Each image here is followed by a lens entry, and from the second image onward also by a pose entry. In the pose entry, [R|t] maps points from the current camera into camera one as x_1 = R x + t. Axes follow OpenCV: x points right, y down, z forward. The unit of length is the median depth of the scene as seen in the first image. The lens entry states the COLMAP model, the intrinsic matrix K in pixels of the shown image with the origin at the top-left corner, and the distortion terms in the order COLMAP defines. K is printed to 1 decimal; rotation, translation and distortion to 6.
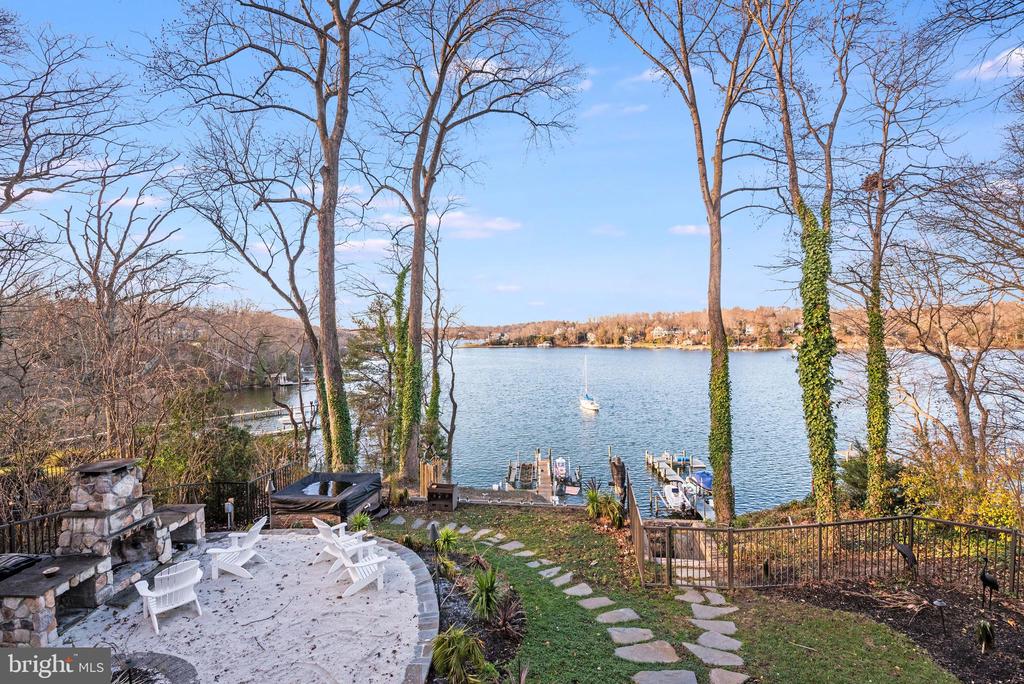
lens RADIAL K [[442.9, 0, 508.7], [0, 442.9, 343.4], [0, 0, 1]] dist [-0.001454, -0.008187]
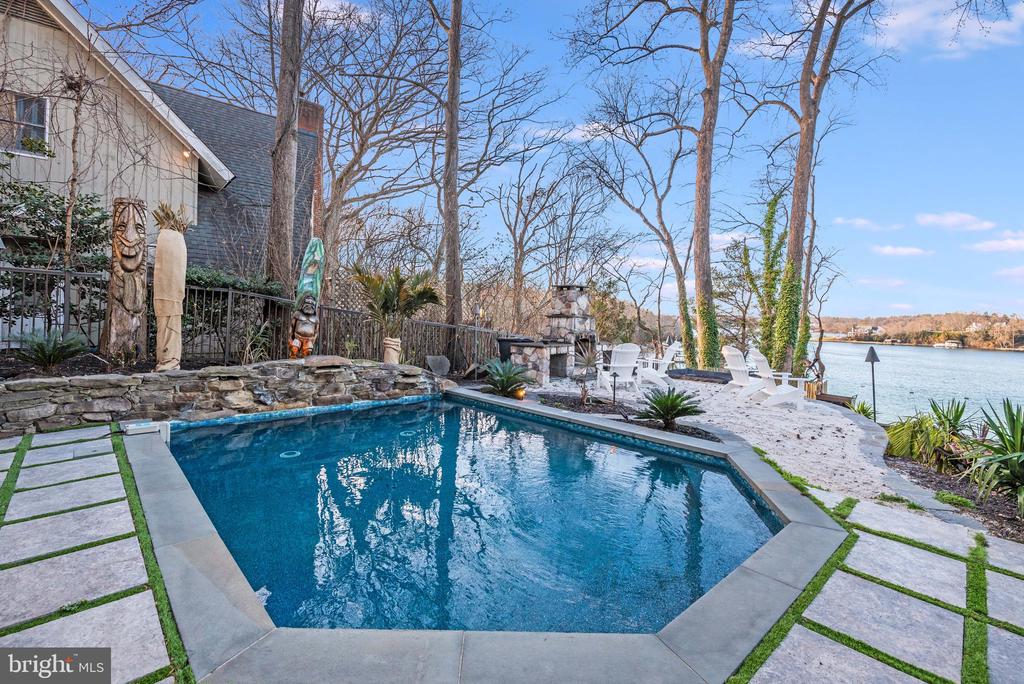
lens RADIAL K [[451.4, 0, 509.2], [0, 451.4, 329.6], [0, 0, 1]] dist [-0.001282, -0.008579]
pose [[0.770799, 0.045409, -0.635458, -0.068075], [-0.057416, 0.998349, 0.001696, 0.178260], [0.634485, 0.035179, 0.772134, -0.089946]]
